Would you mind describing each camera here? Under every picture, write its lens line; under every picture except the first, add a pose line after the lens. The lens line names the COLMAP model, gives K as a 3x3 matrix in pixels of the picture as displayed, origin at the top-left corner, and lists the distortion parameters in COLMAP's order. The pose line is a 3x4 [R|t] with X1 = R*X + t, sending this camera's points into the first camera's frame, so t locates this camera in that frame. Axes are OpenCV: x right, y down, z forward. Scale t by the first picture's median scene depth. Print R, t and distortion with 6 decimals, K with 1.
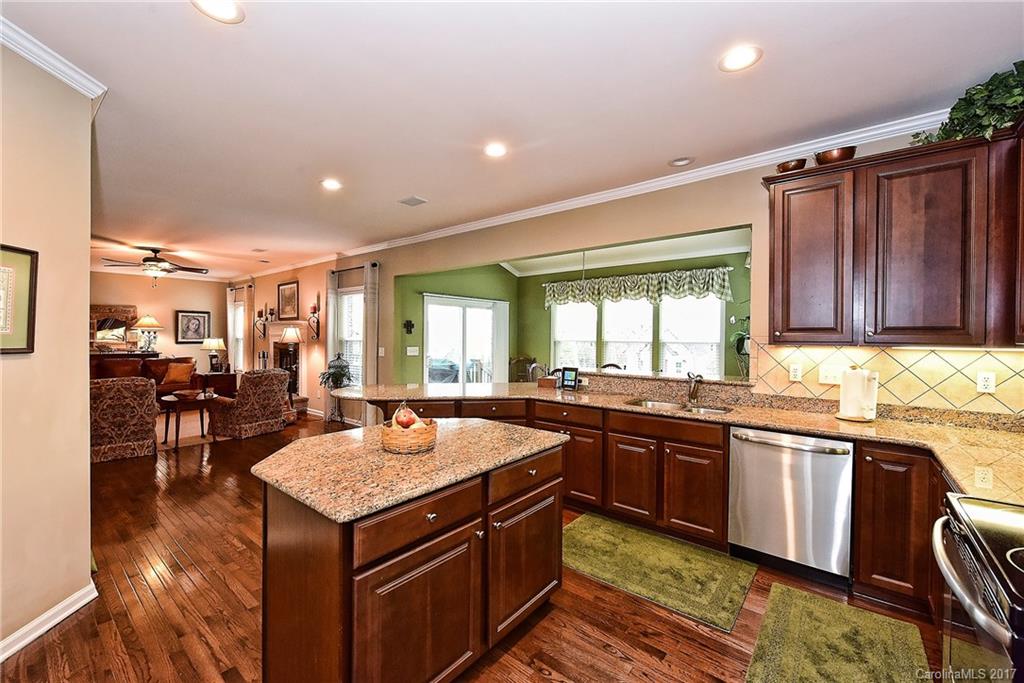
lens RADIAL K [[414.3, 0, 513.2], [0, 414.3, 338.0], [0, 0, 1]] dist [-0.000189, -0.000093]
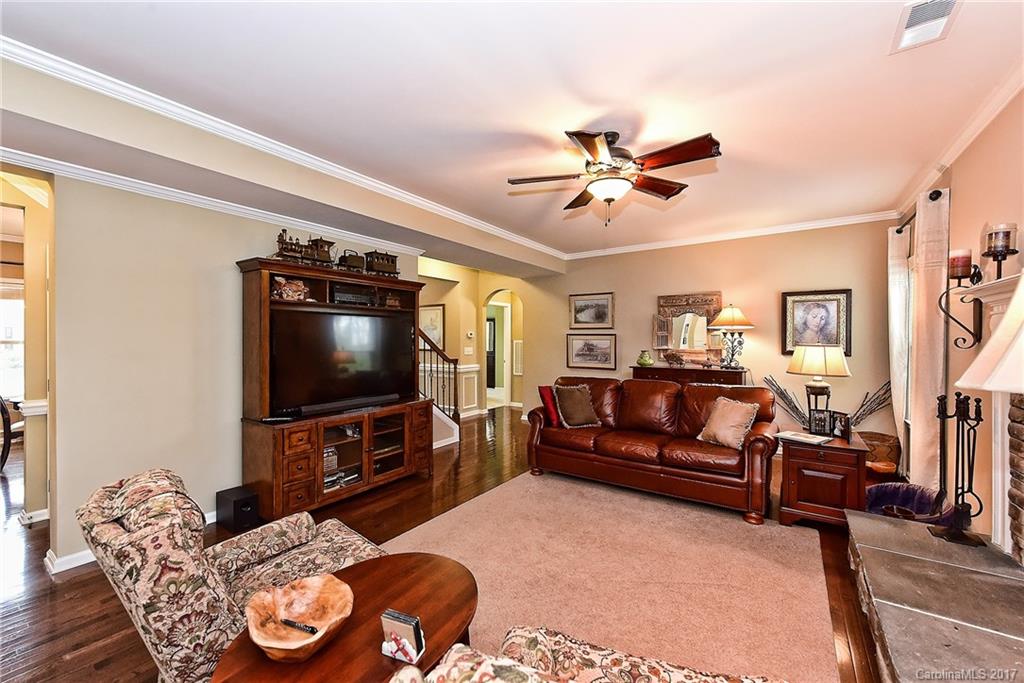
lens RADIAL K [[406.3, 0, 512.0], [0, 406.3, 341.5], [0, 0, 1]] dist [-0.000441, -0.000212]
pose [[0.086323, 0.001015, -0.996267, -0.422756], [-0.004083, 0.999991, 0.000665, -0.002897], [0.996259, 0.004011, 0.086326, 0.798173]]
